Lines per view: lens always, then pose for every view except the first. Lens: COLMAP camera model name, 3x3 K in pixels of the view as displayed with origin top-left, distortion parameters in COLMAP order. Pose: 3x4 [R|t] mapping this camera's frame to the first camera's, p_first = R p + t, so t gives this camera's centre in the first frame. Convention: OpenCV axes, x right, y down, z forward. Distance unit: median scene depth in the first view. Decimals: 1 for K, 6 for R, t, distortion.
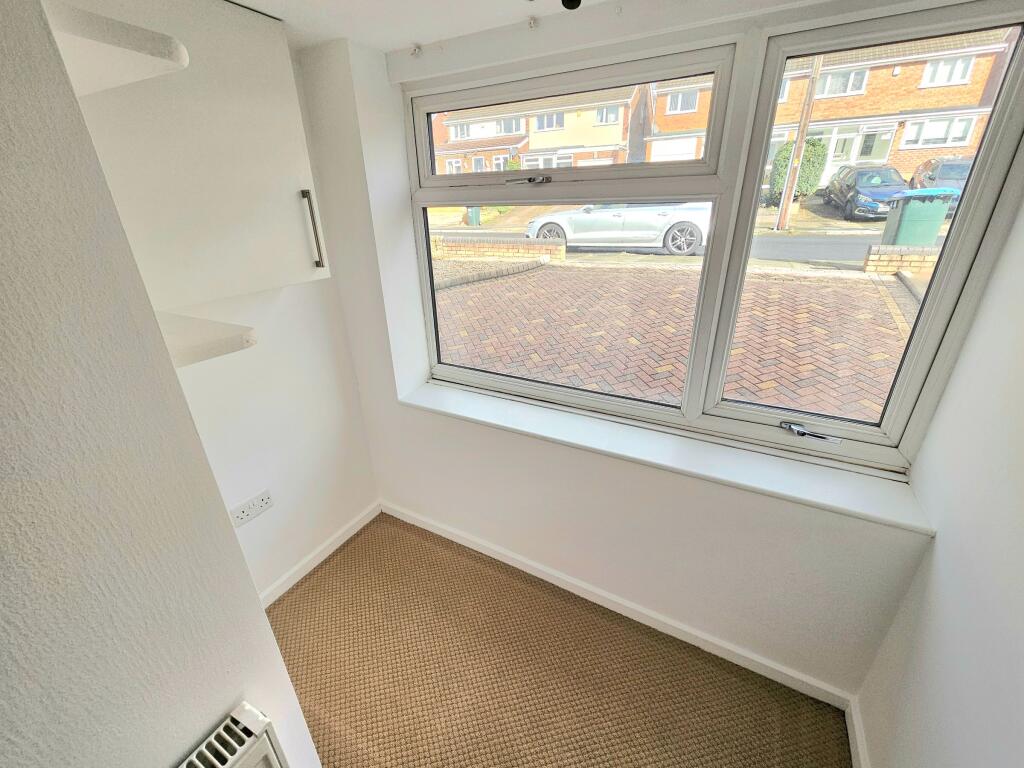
lens RADIAL K [[417.7, 0, 509.1], [0, 417.7, 380.5], [0, 0, 1]] dist [-0.002053, -0.000379]
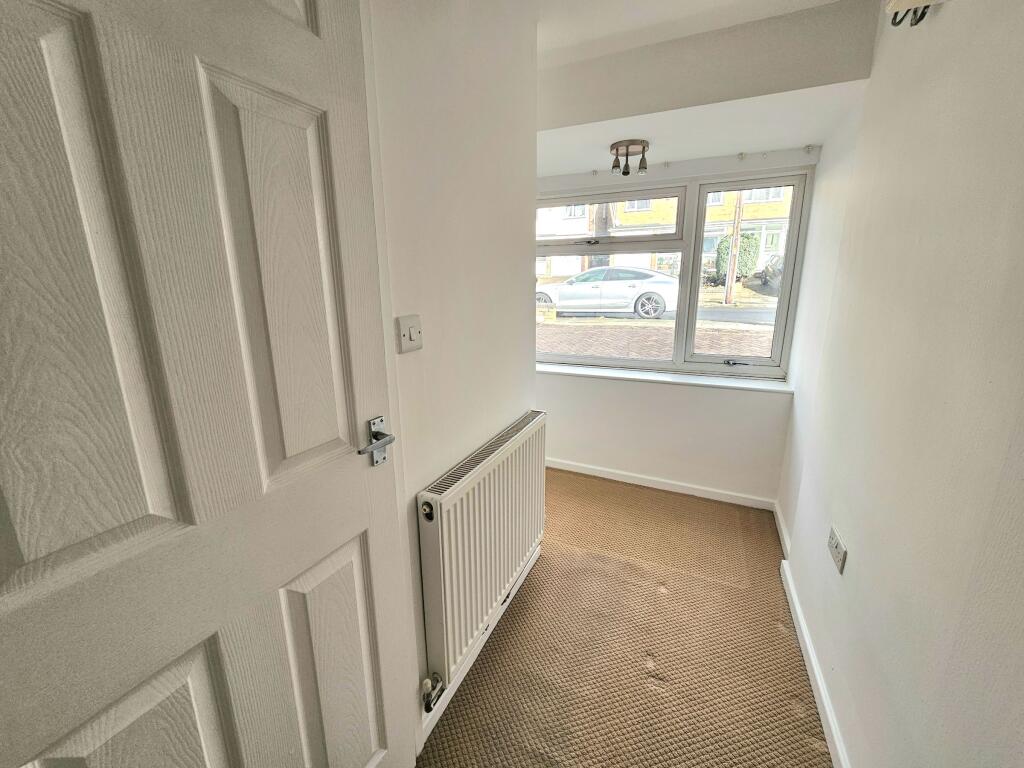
lens RADIAL K [[417.7, 0, 509.1], [0, 417.7, 380.5], [0, 0, 1]] dist [-0.002053, -0.000379]
pose [[0.997726, -0.000225, 0.067402, -0.074323], [0.011974, 0.984679, -0.173963, 0.080806], [-0.066330, 0.174374, 0.982443, -0.128045]]
